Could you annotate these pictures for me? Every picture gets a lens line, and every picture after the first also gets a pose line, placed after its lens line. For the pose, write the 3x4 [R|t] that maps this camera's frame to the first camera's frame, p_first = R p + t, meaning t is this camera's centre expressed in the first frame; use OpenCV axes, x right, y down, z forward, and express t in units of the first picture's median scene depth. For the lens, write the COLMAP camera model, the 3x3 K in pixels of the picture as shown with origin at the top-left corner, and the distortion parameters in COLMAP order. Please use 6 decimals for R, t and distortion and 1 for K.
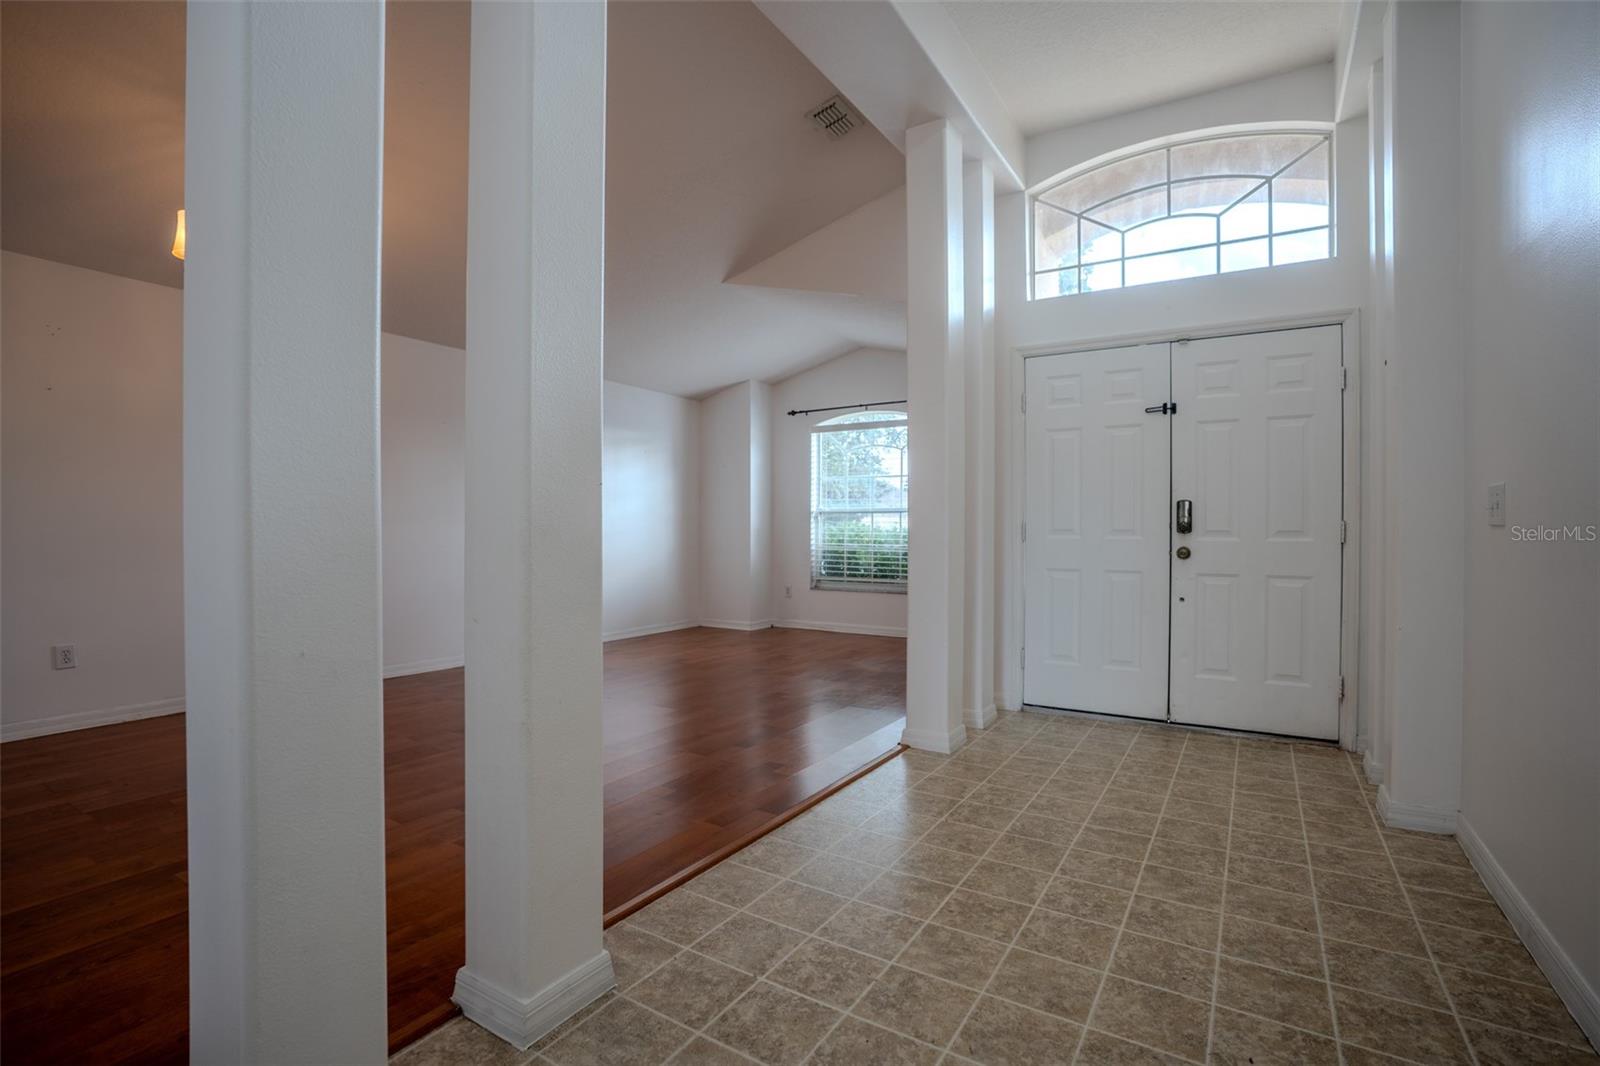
lens RADIAL K [[739.7, 0, 799.8], [0, 739.7, 541.3], [0, 0, 1]] dist [-0.055107, 0.017047]
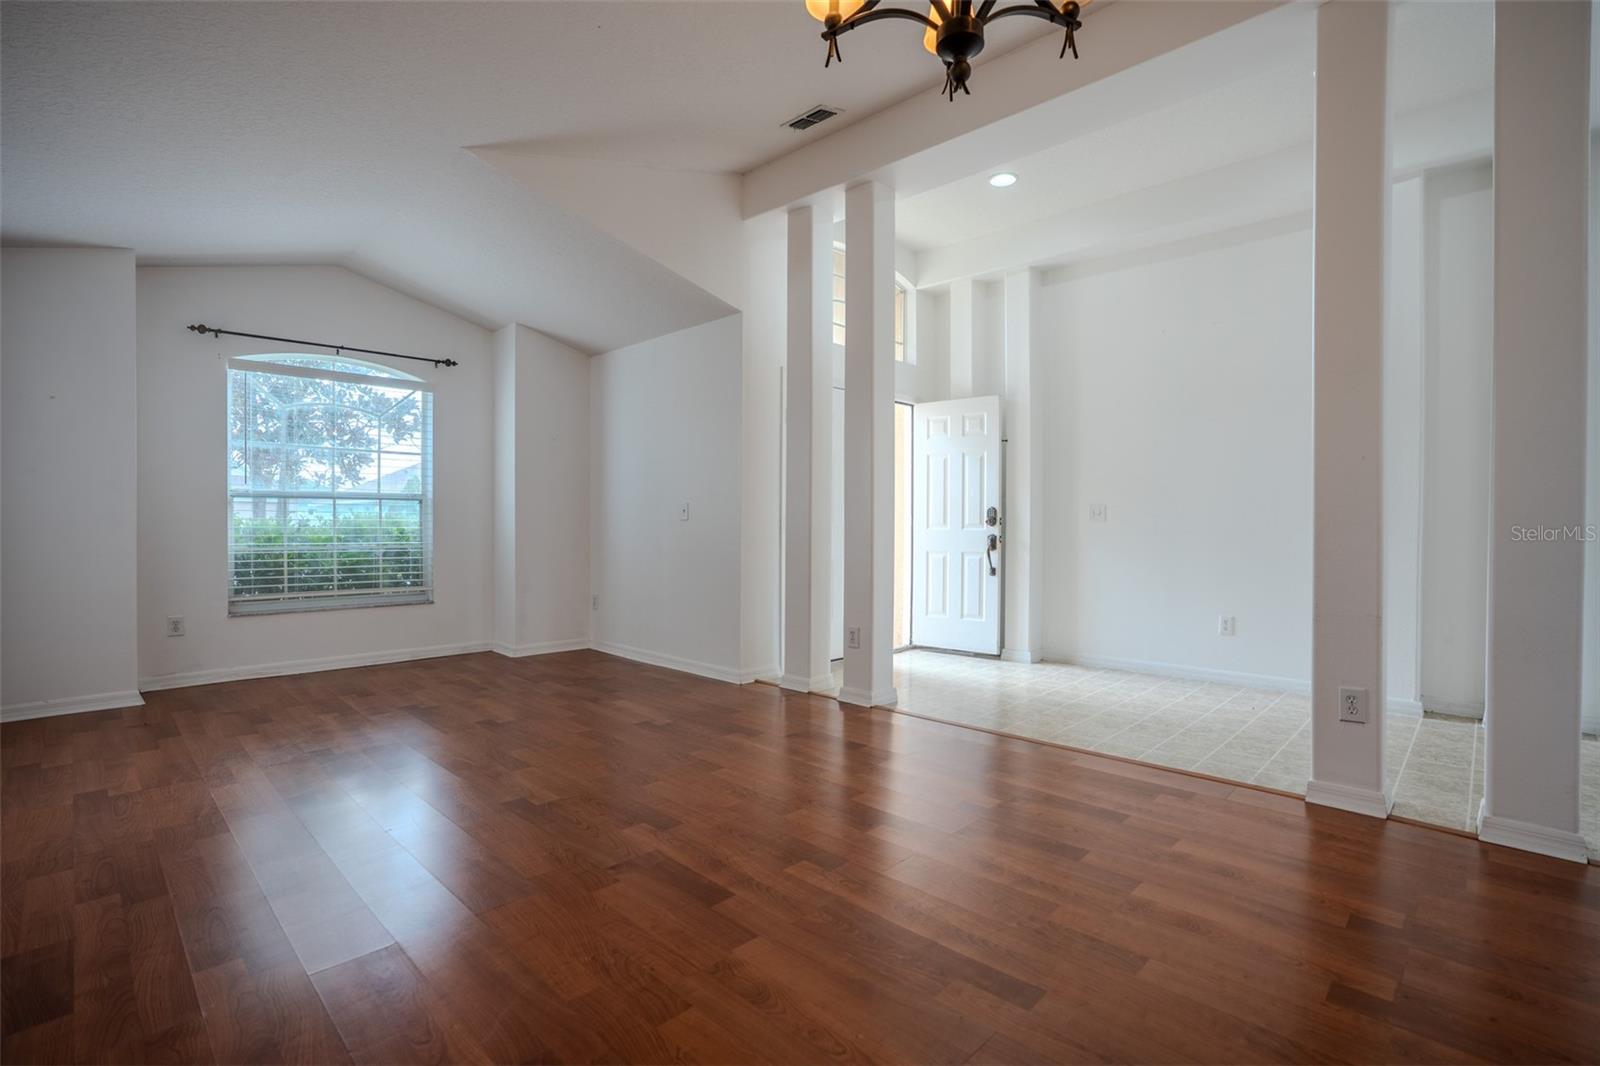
lens RADIAL K [[739.7, 0, 808.9], [0, 739.7, 529.9], [0, 0, 1]] dist [-0.055107, 0.017047]
pose [[0.211608, -0.012451, 0.977275, -2.054191], [0.012939, 0.999867, 0.009937, -0.038845], [-0.977269, 0.010542, 0.211741, 1.682820]]
